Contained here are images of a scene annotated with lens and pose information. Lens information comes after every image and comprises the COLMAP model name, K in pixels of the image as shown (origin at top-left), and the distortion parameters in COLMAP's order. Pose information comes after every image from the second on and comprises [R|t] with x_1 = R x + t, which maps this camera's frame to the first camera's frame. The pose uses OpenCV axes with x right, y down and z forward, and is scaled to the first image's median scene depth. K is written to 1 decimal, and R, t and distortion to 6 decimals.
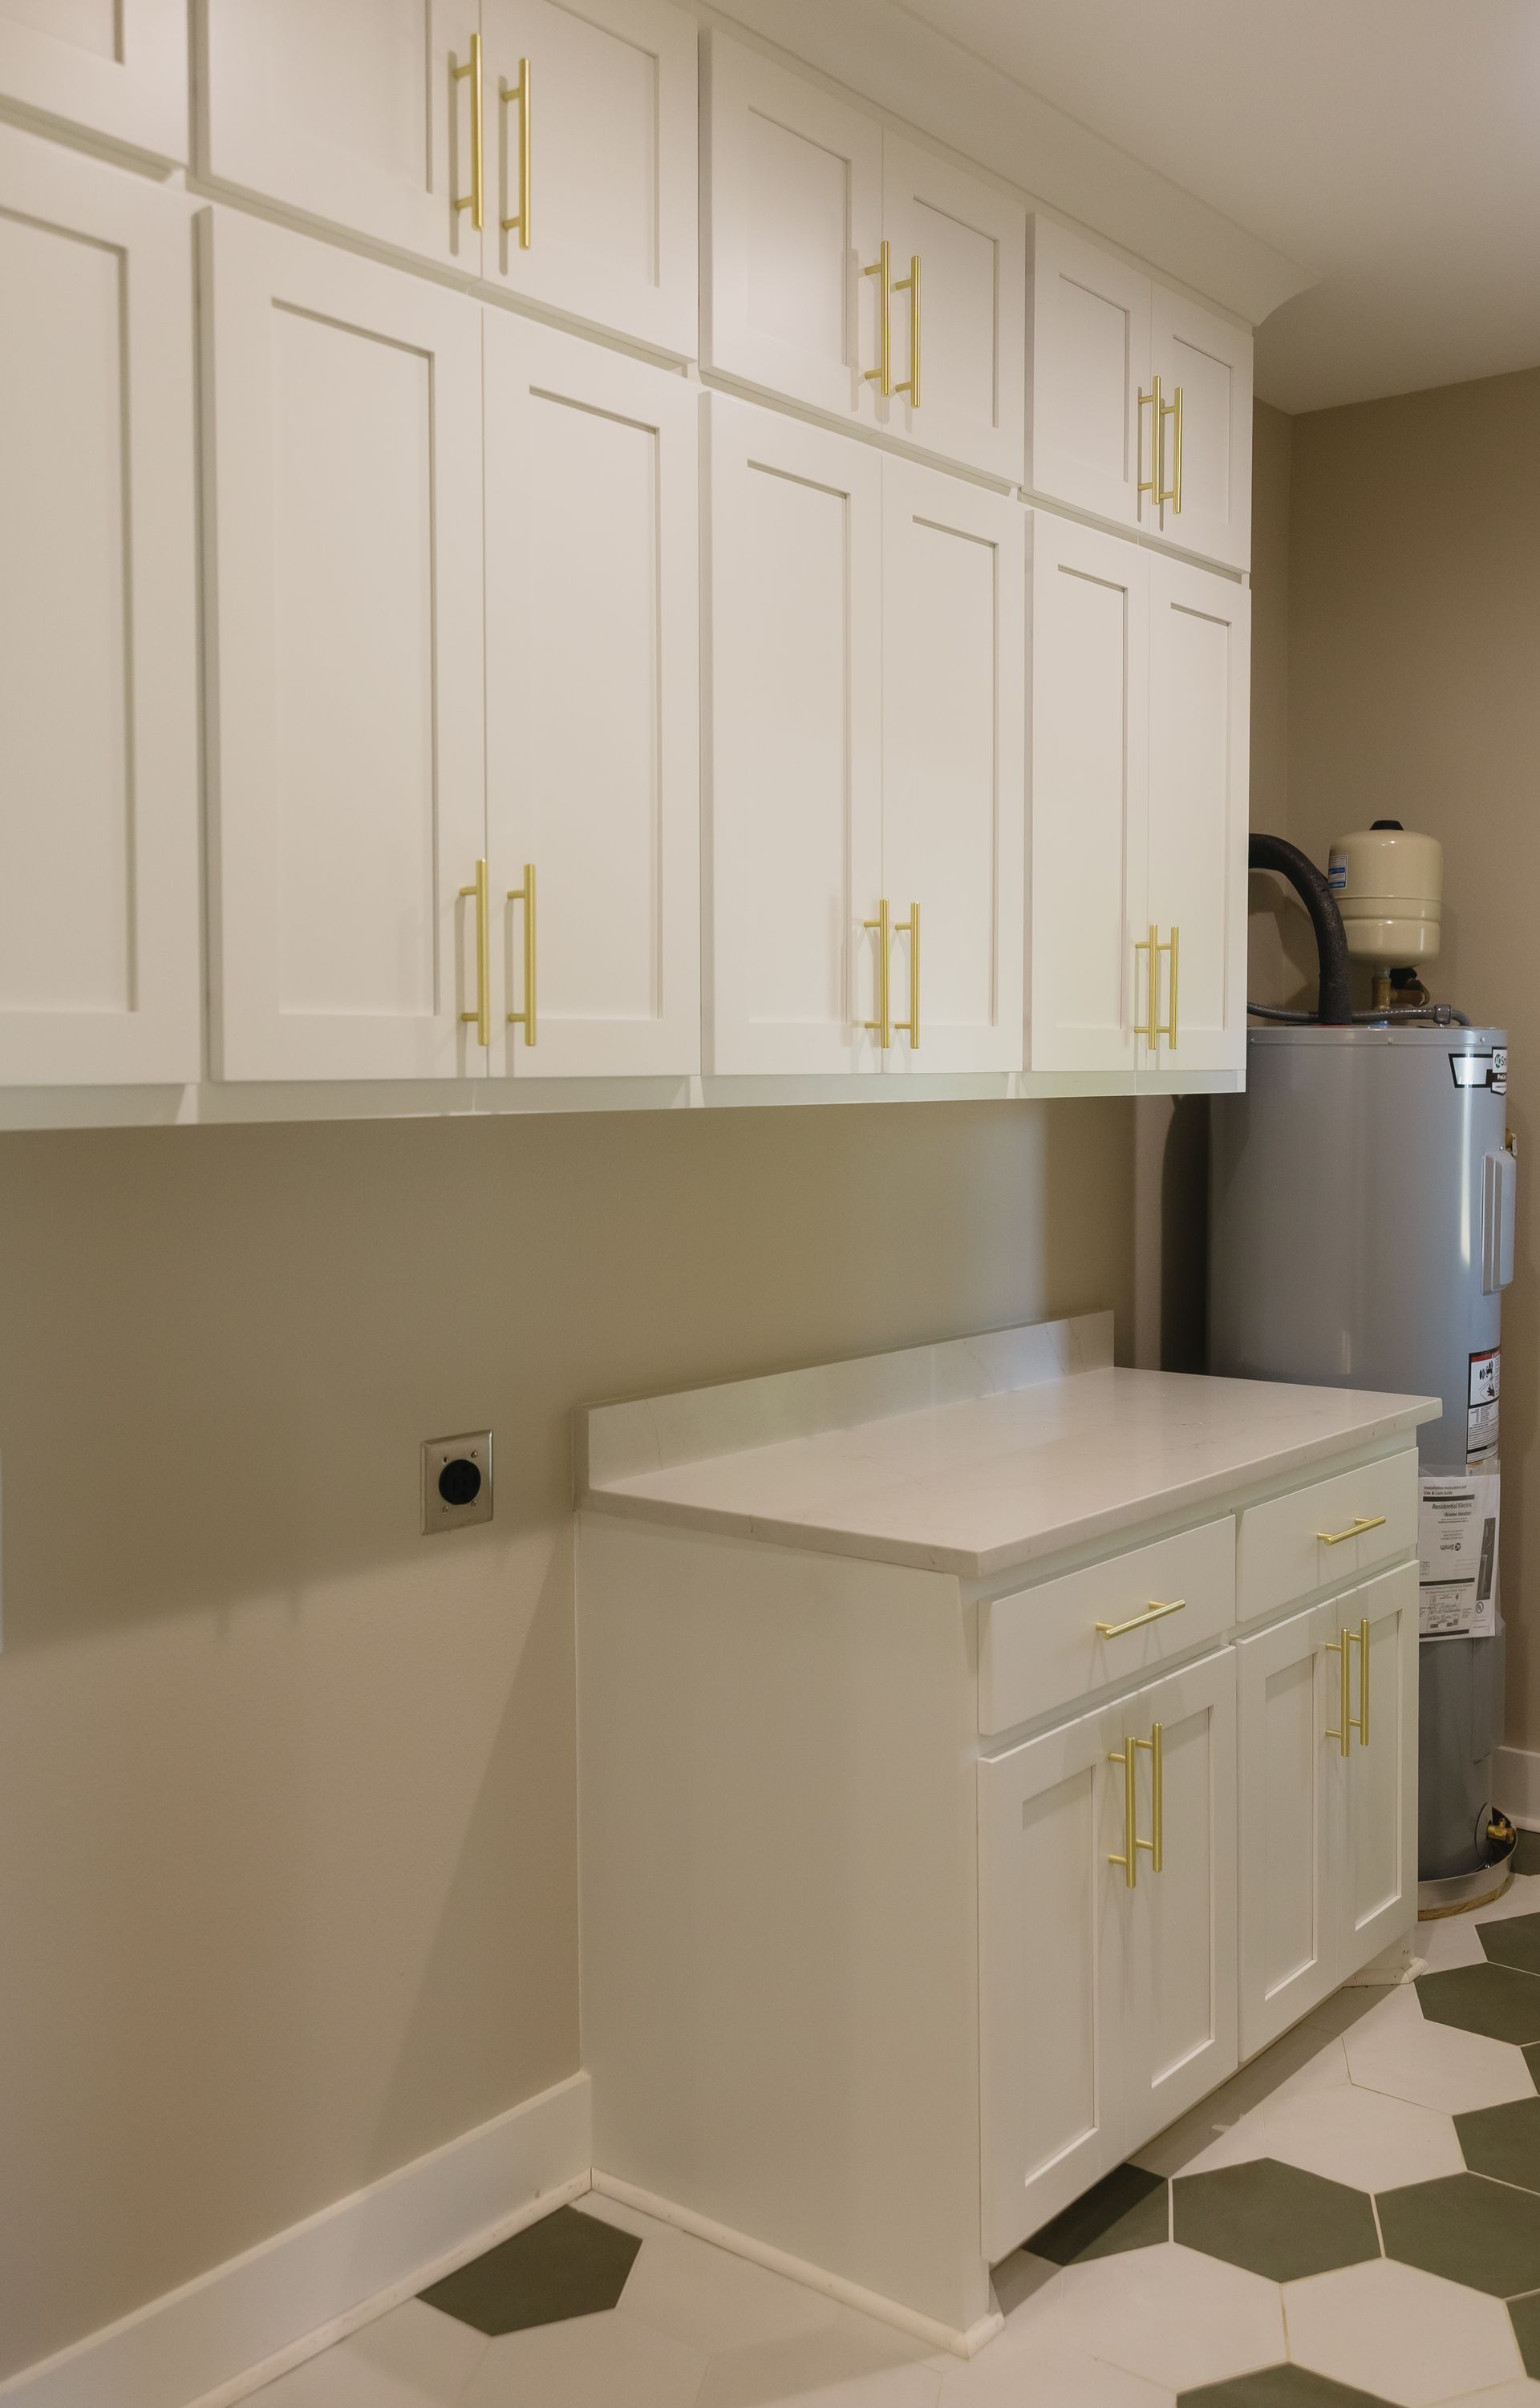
lens RADIAL K [[2122.2, 0, 762.2], [0, 2122.2, 1172.0], [0, 0, 1]] dist [0.010112, 0.000924]
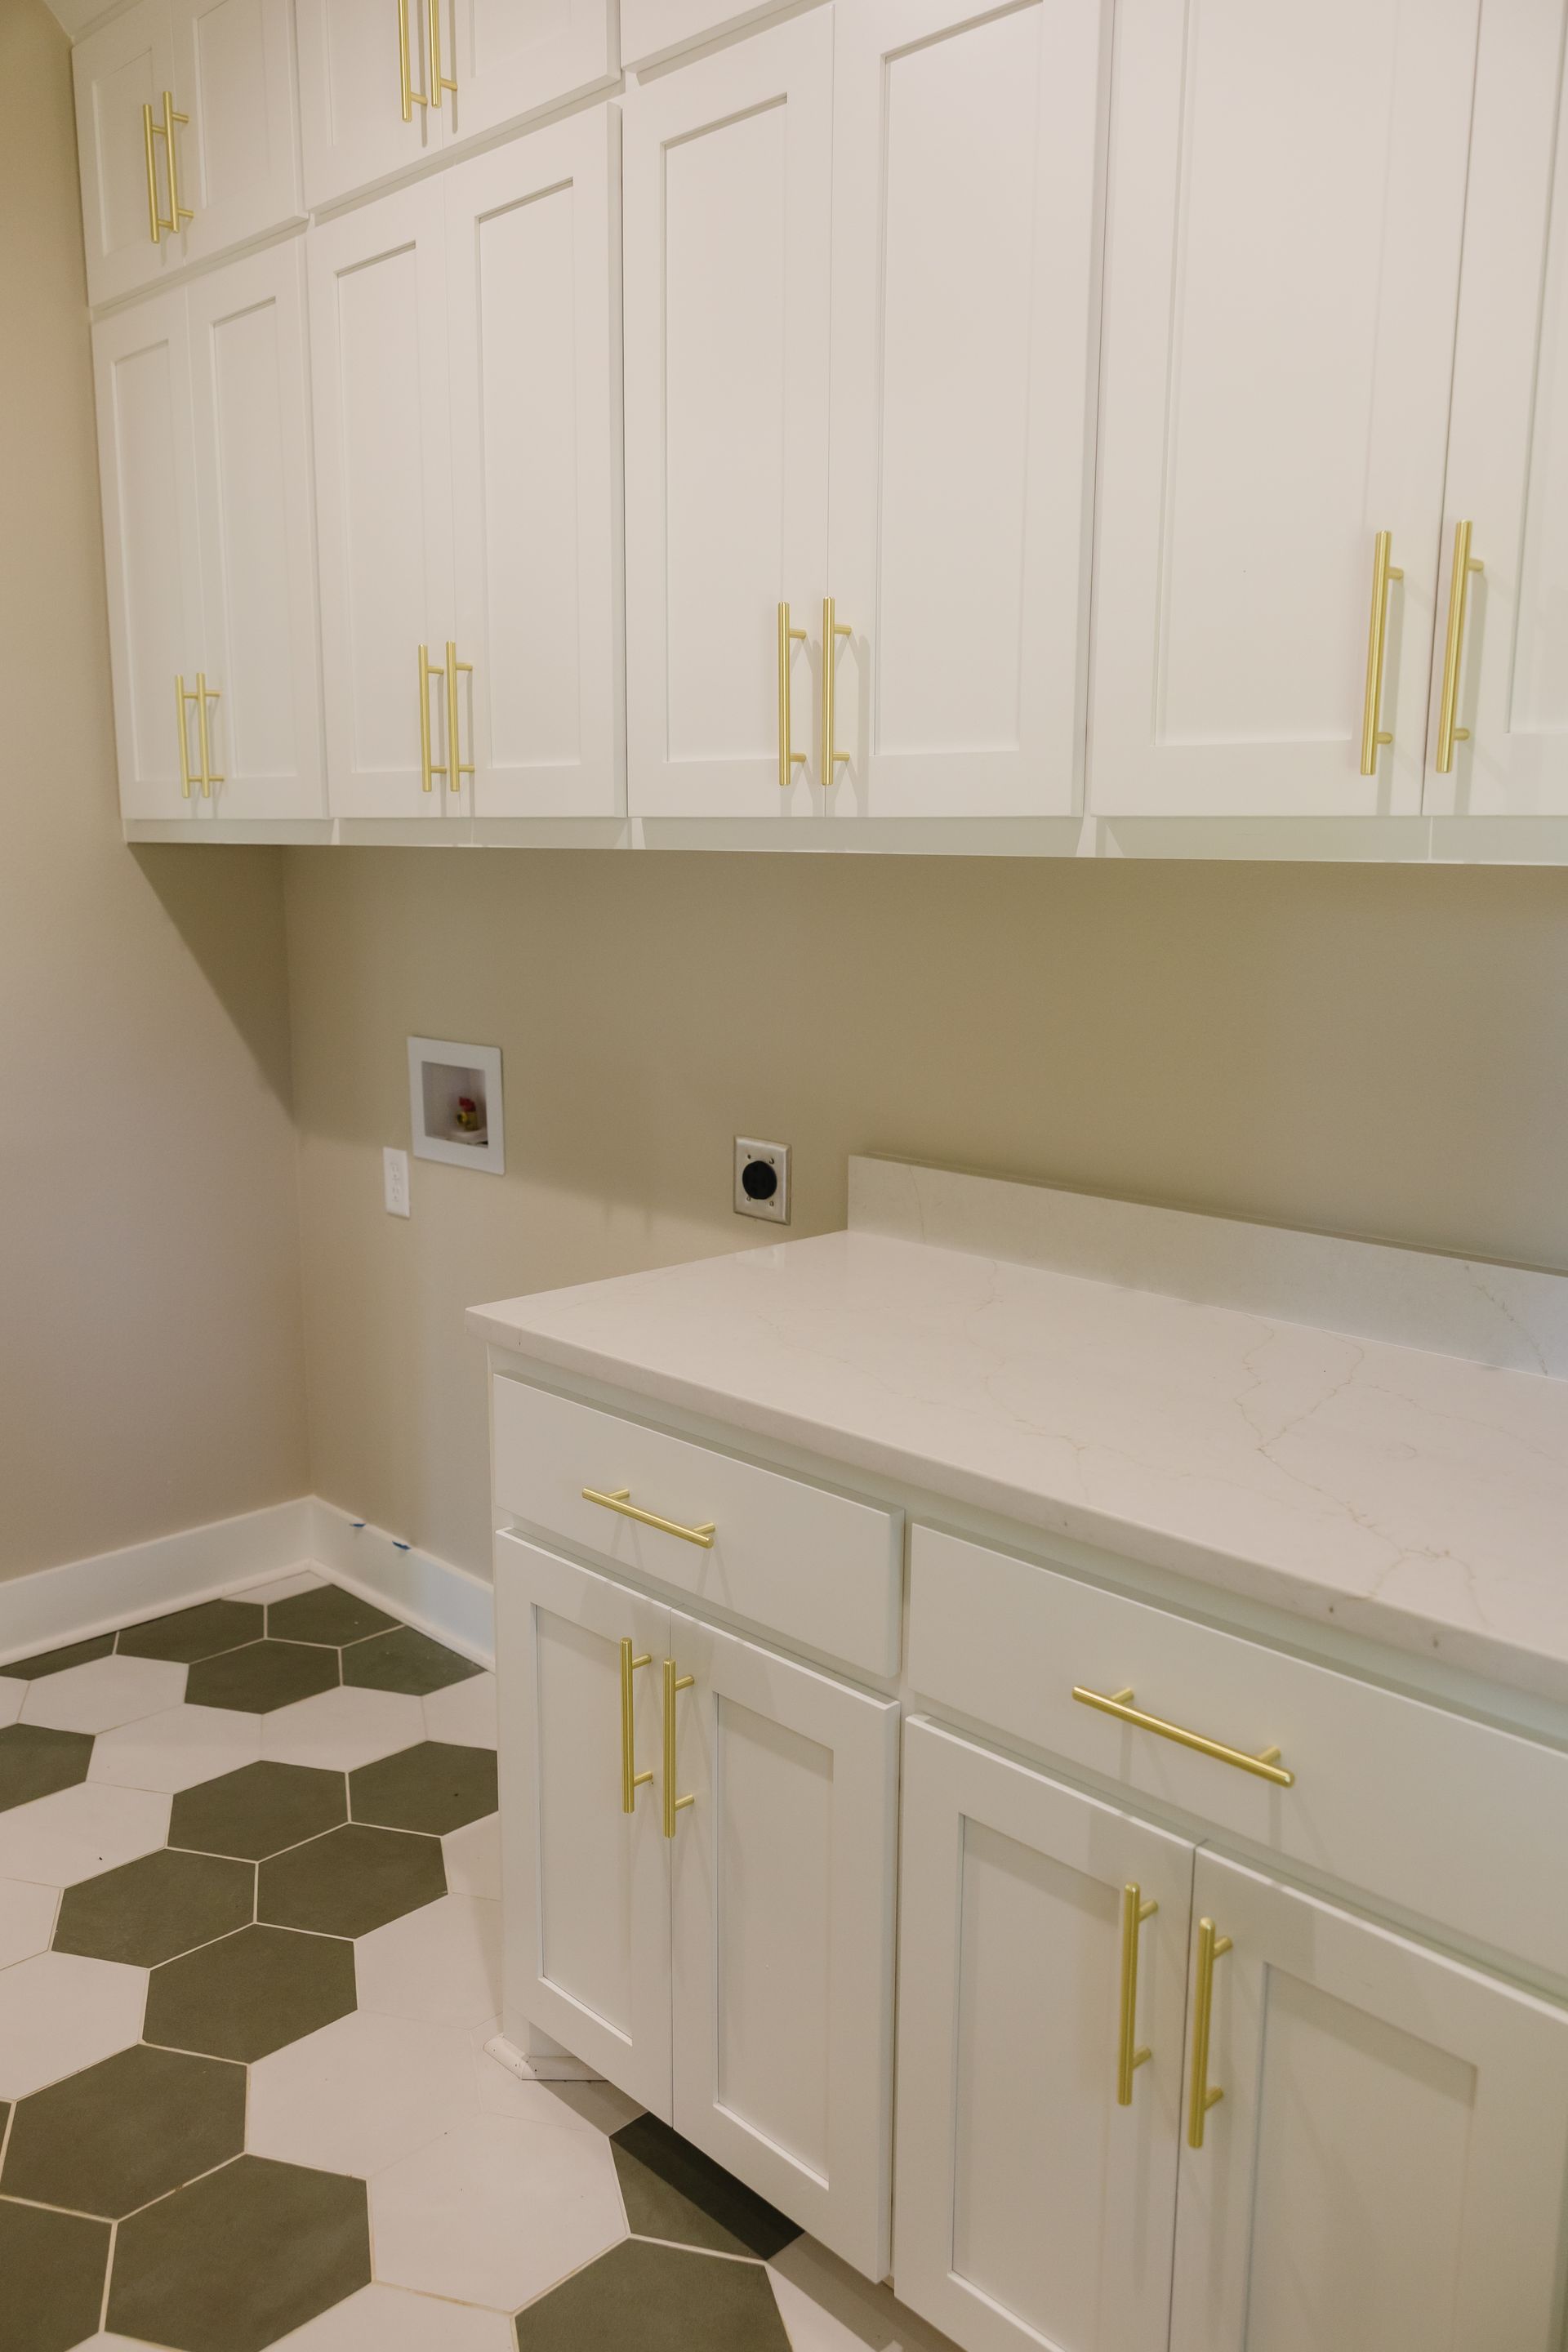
lens RADIAL K [[1954.5, 0, 784.0], [0, 1954.5, 1176.0], [0, 0, 1]] dist [0.007623, 0.004834]
pose [[-0.138663, 0.190271, -0.971890, 0.656507], [-0.041095, 0.979419, 0.197608, -0.047188], [0.989487, 0.067341, -0.127990, 0.867076]]
